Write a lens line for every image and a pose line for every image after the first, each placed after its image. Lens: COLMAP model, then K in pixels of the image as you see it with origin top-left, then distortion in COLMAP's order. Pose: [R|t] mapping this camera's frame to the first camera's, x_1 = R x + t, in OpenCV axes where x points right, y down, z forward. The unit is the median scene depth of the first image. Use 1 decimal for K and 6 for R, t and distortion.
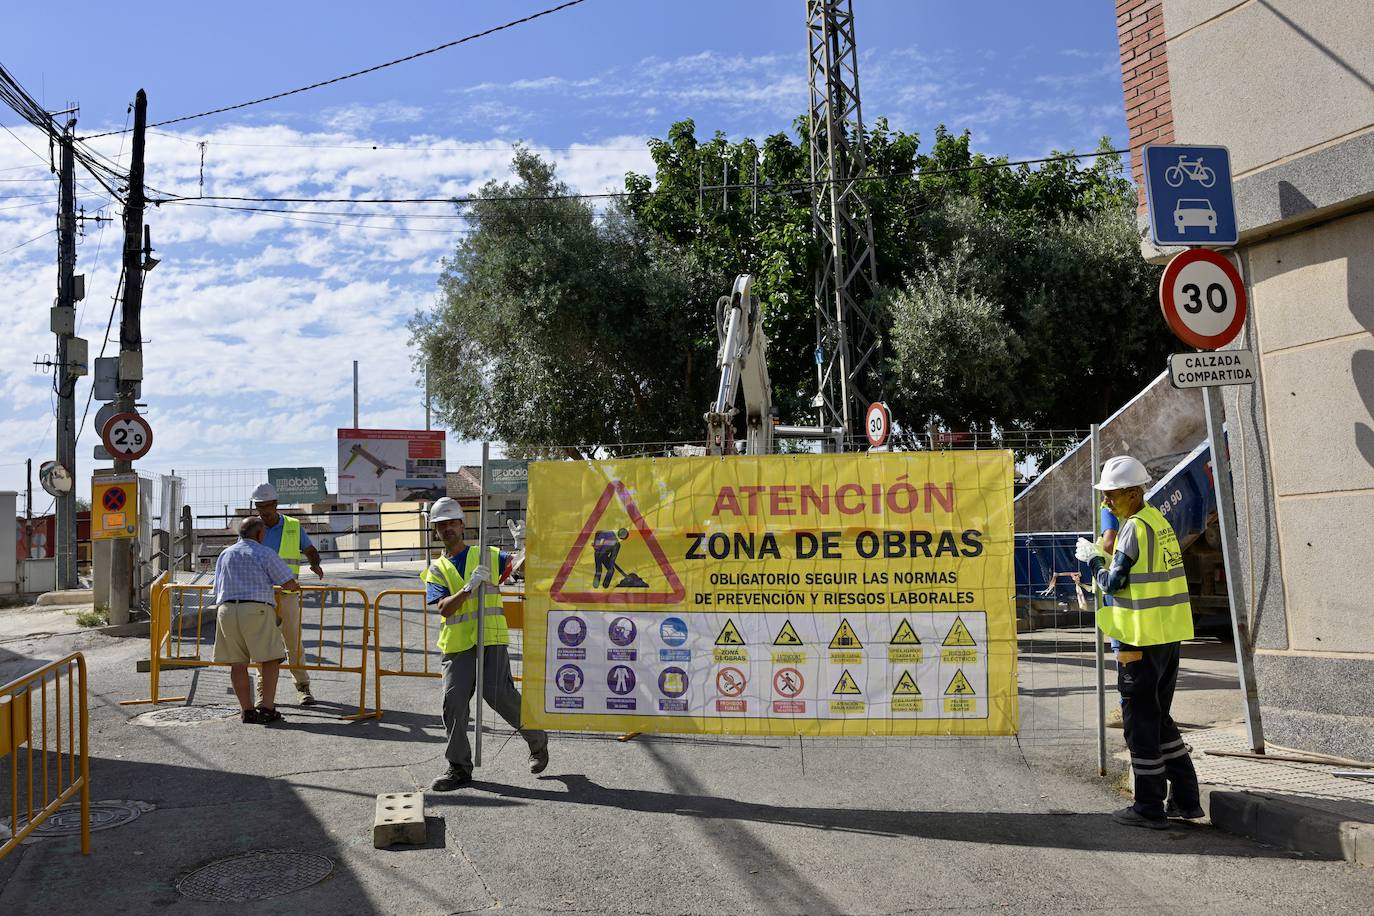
lens RADIAL K [[1196.5, 0, 687.3], [0, 1196.5, 435.3], [0, 0, 1]] dist [0.003370, -0.008372]
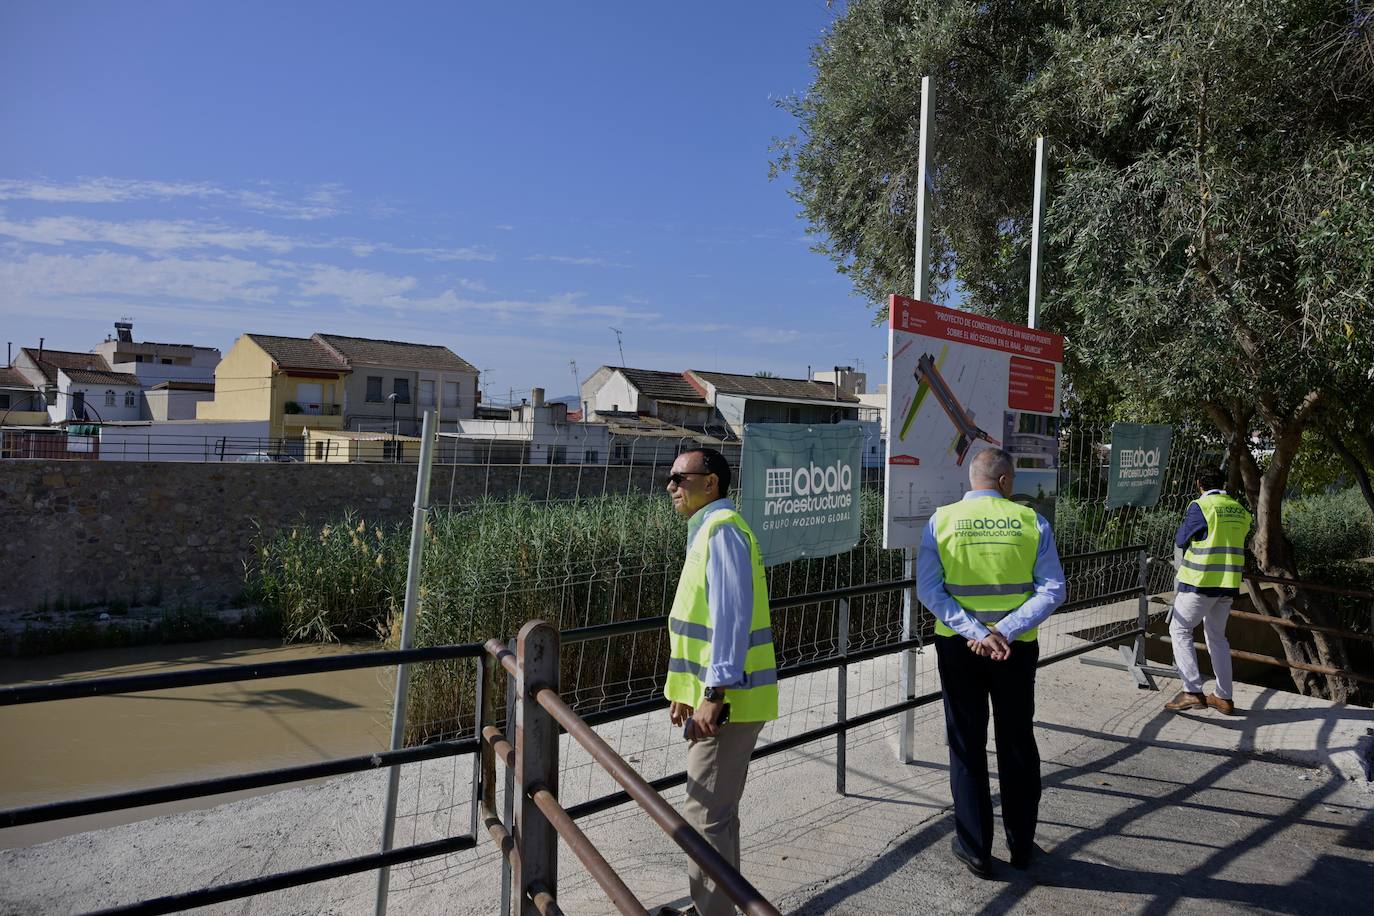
lens RADIAL K [[976.8, 0, 706.1], [0, 976.8, 431.1], [0, 0, 1]] dist [-0.021869, 0.007909]
pose [[0.957601, 0.086608, 0.274770, -0.472100], [-0.113672, 0.989951, 0.084122, 0.014848], [-0.264723, -0.111789, 0.957823, 0.920756]]
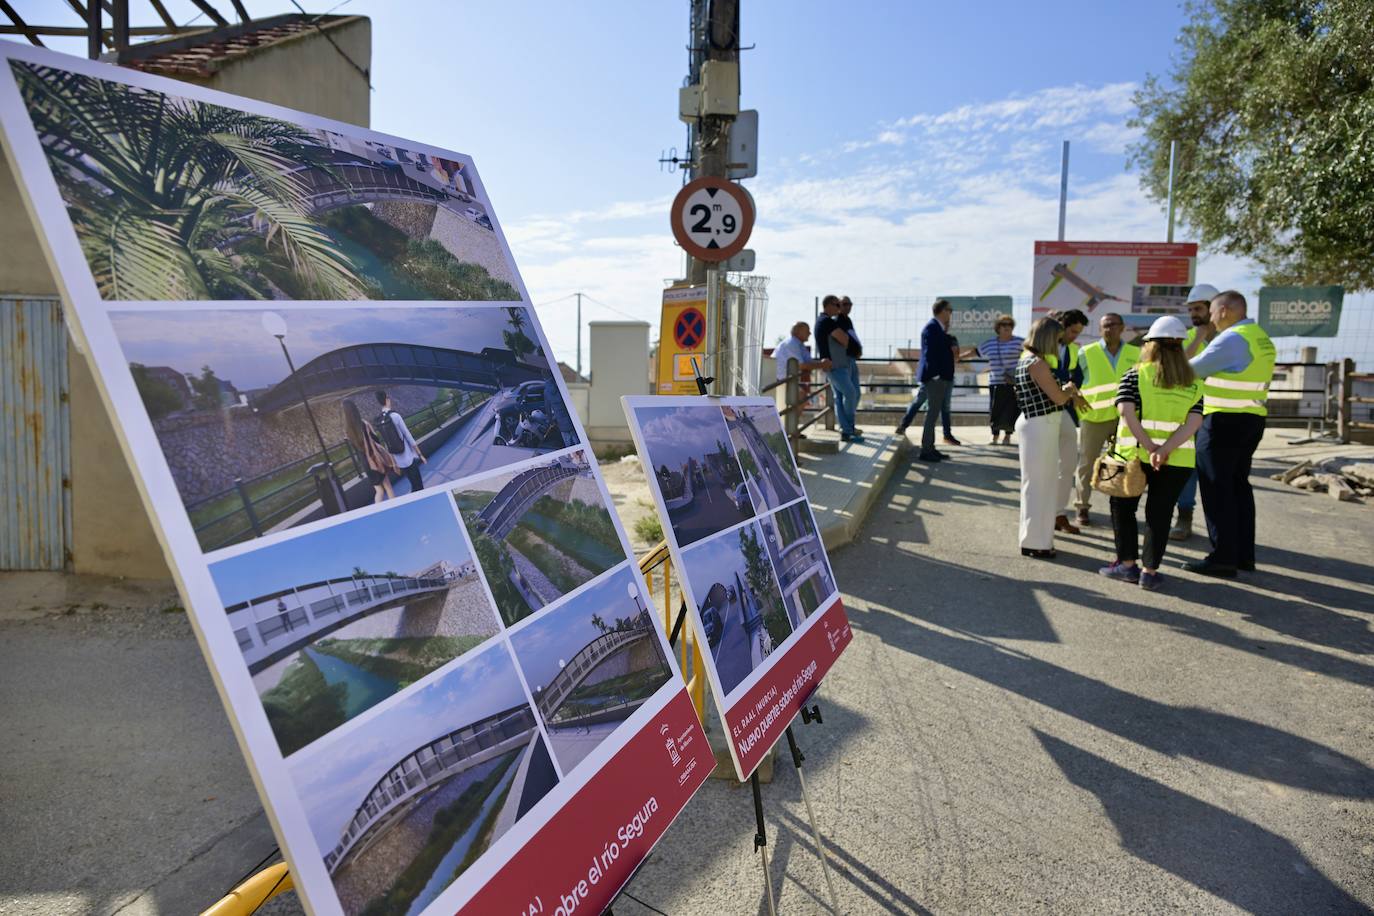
lens RADIAL K [[904.9, 0, 680.5], [0, 904.9, 463.0], [0, 0, 1]] dist [-0.011905, 0.011020]
pose [[0.828018, 0.100013, -0.551709, -0.186375], [0.003552, 0.983008, 0.183529, 0.029552], [0.560690, -0.153925, 0.813593, 0.504118]]
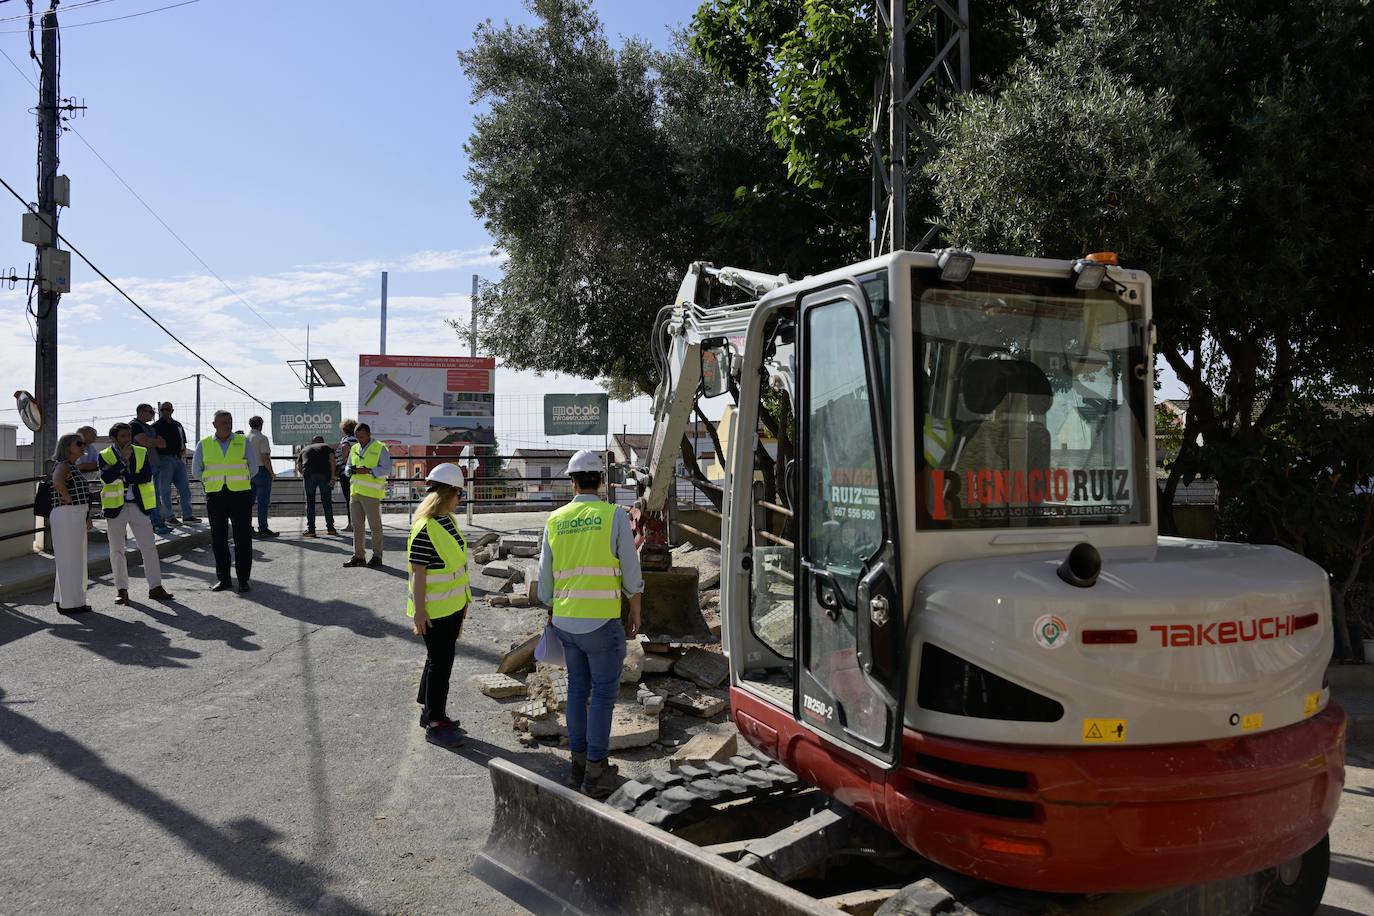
lens RADIAL K [[1047.8, 0, 691.0], [0, 1047.8, 470.9], [0, 0, 1]] dist [-0.014373, 0.005787]
pose [[0.942153, 0.035460, -0.333303, 0.199722], [-0.003810, 0.995457, 0.095137, 0.005674], [0.335162, -0.088364, 0.938007, 0.461173]]
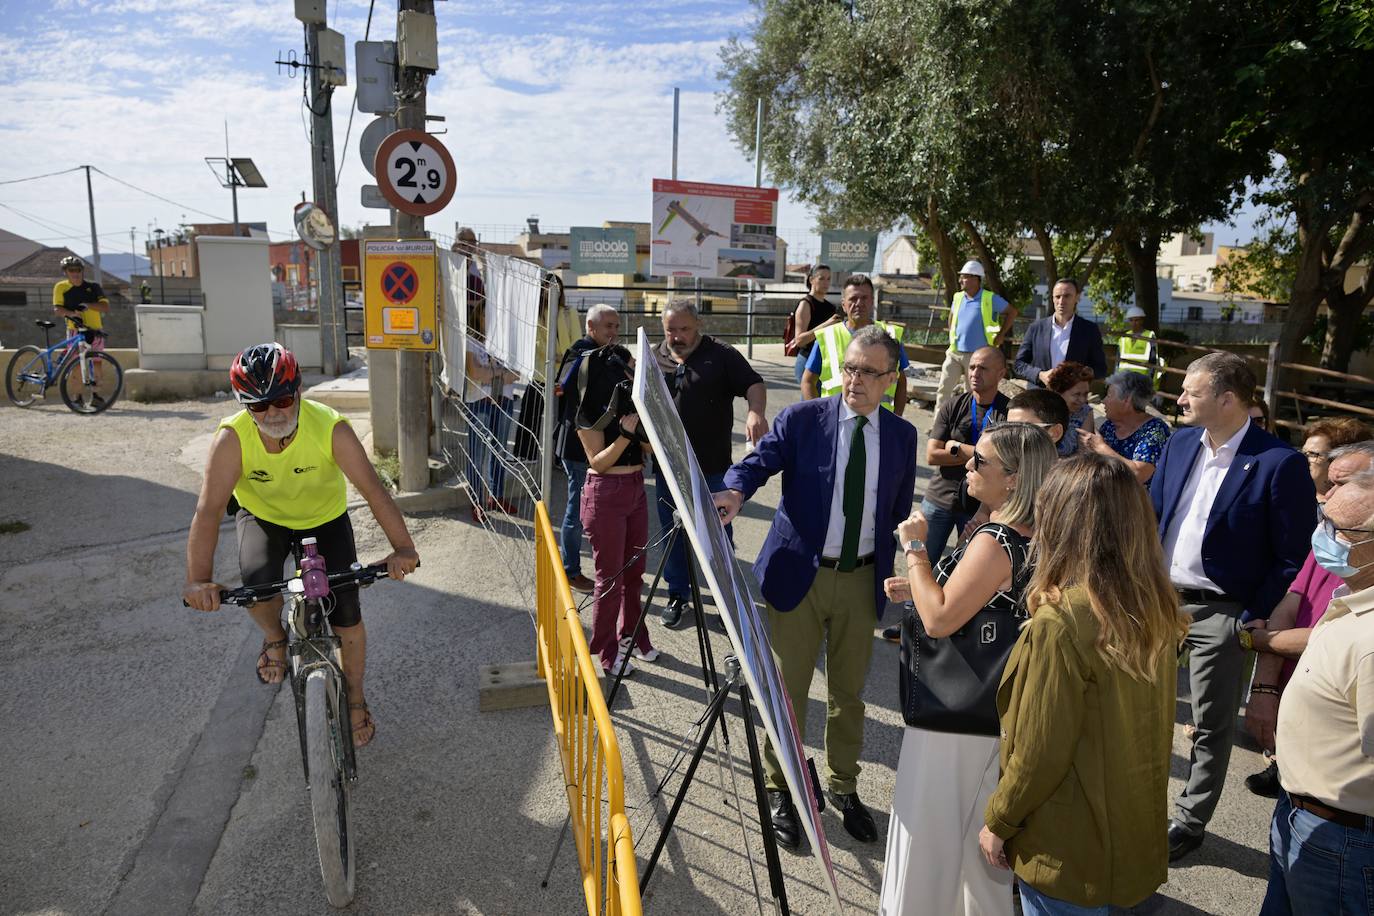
lens RADIAL K [[904.9, 0, 692.0], [0, 904.9, 462.0], [0, 0, 1]] dist [-0.011905, 0.011020]
pose [[0.991459, 0.086634, -0.097491, -0.227905], [-0.055649, 0.957049, 0.284537, 0.002551], [0.117954, -0.276681, 0.953695, 0.454743]]
